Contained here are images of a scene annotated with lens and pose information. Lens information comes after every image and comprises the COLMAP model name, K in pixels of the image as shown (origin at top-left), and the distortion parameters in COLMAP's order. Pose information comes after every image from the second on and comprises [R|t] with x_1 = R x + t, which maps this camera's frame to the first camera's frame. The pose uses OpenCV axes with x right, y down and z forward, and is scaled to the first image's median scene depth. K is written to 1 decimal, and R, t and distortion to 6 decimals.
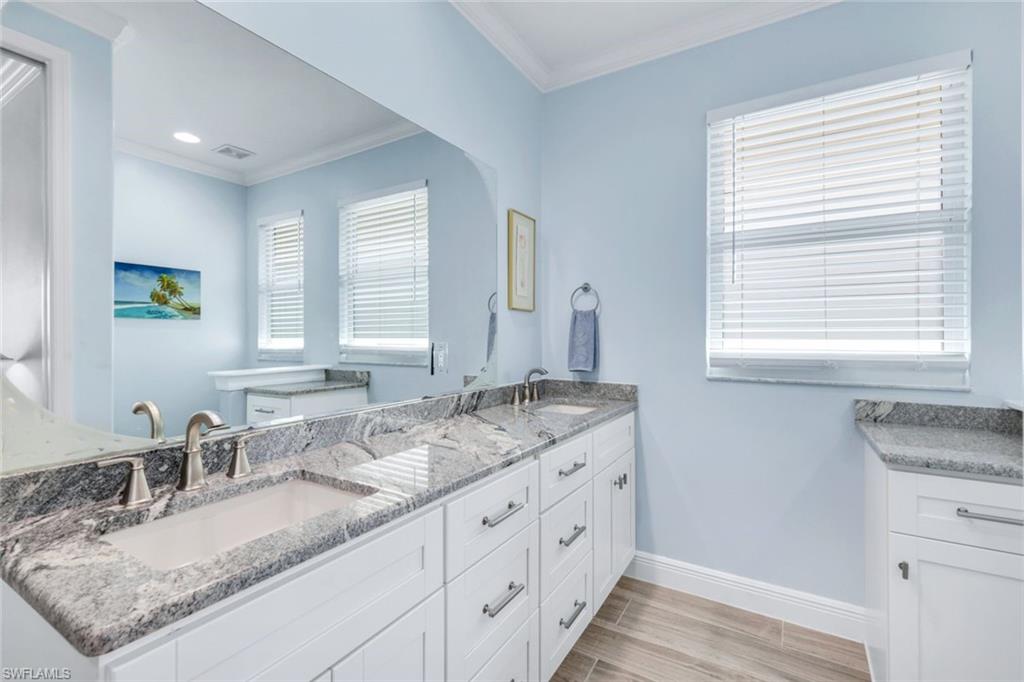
lens RADIAL K [[449.1, 0, 510.8], [0, 449.1, 335.7], [0, 0, 1]] dist [0.000972, 0.000033]
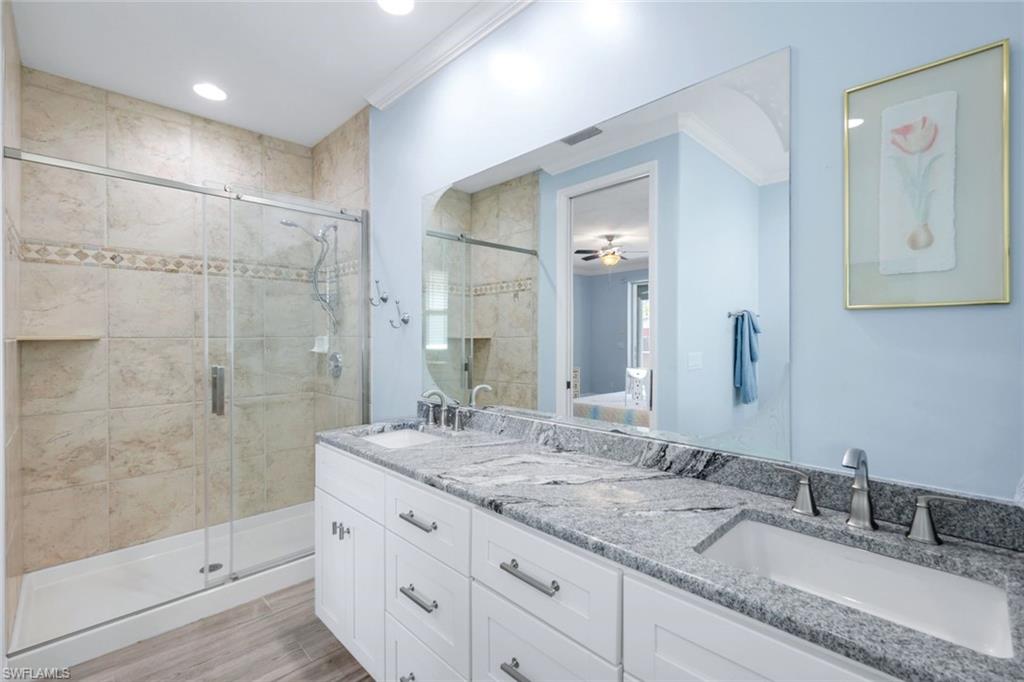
lens RADIAL K [[449.1, 0, 510.8], [0, 449.1, 335.7], [0, 0, 1]] dist [0.000972, 0.000033]
pose [[-0.230552, -0.003595, -0.973053, 0.646700], [-0.001821, 0.999993, -0.003263, -0.037113], [0.973058, 0.001019, -0.230557, 0.947503]]
